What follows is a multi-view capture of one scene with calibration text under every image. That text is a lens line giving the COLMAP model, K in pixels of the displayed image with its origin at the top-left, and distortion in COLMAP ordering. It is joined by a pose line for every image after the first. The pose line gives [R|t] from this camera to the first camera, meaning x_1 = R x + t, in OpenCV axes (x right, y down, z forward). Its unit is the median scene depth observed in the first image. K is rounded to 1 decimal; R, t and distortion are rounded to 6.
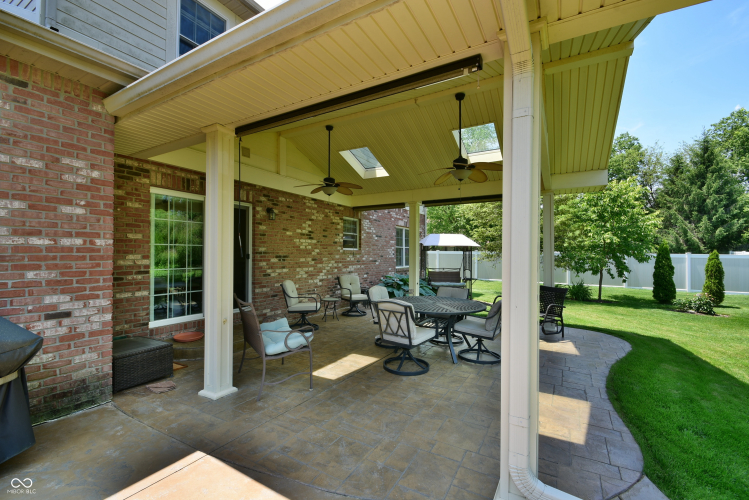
lens RADIAL K [[322.2, 0, 374.6], [0, 322.2, 253.5], [0, 0, 1]] dist [0.000080, -0.000310]
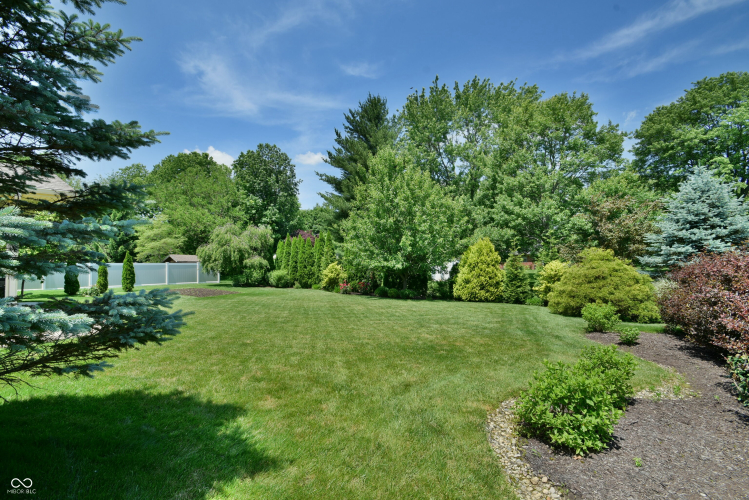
lens RADIAL K [[322.2, 0, 374.6], [0, 322.2, 253.5], [0, 0, 1]] dist [0.000080, -0.000310]
pose [[0.112467, 0.022972, 0.993390, -0.876259], [0.020336, 0.999470, -0.025415, 0.047866], [-0.993447, 0.023060, 0.111940, -1.142547]]
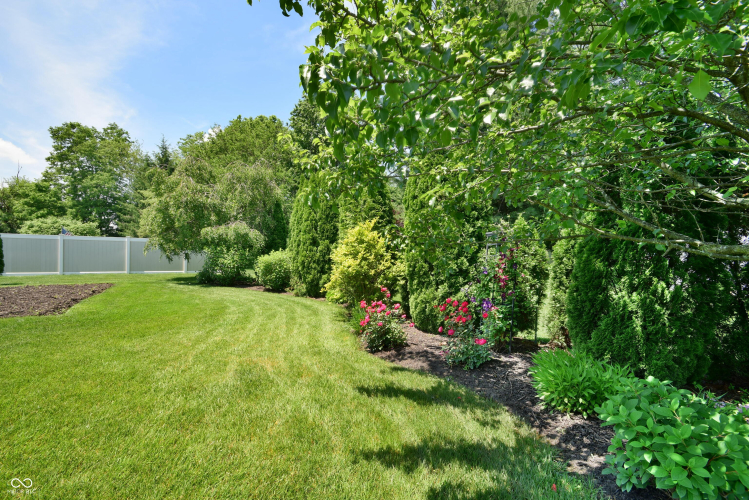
lens RADIAL K [[322.2, 0, 374.6], [0, 322.2, 253.5], [0, 0, 1]] dist [0.000080, -0.000310]
pose [[0.415381, 0.009552, 0.909597, 1.433149], [-0.002743, 0.999953, -0.009249, 0.150181], [-0.909643, 0.001347, 0.415388, -0.793266]]
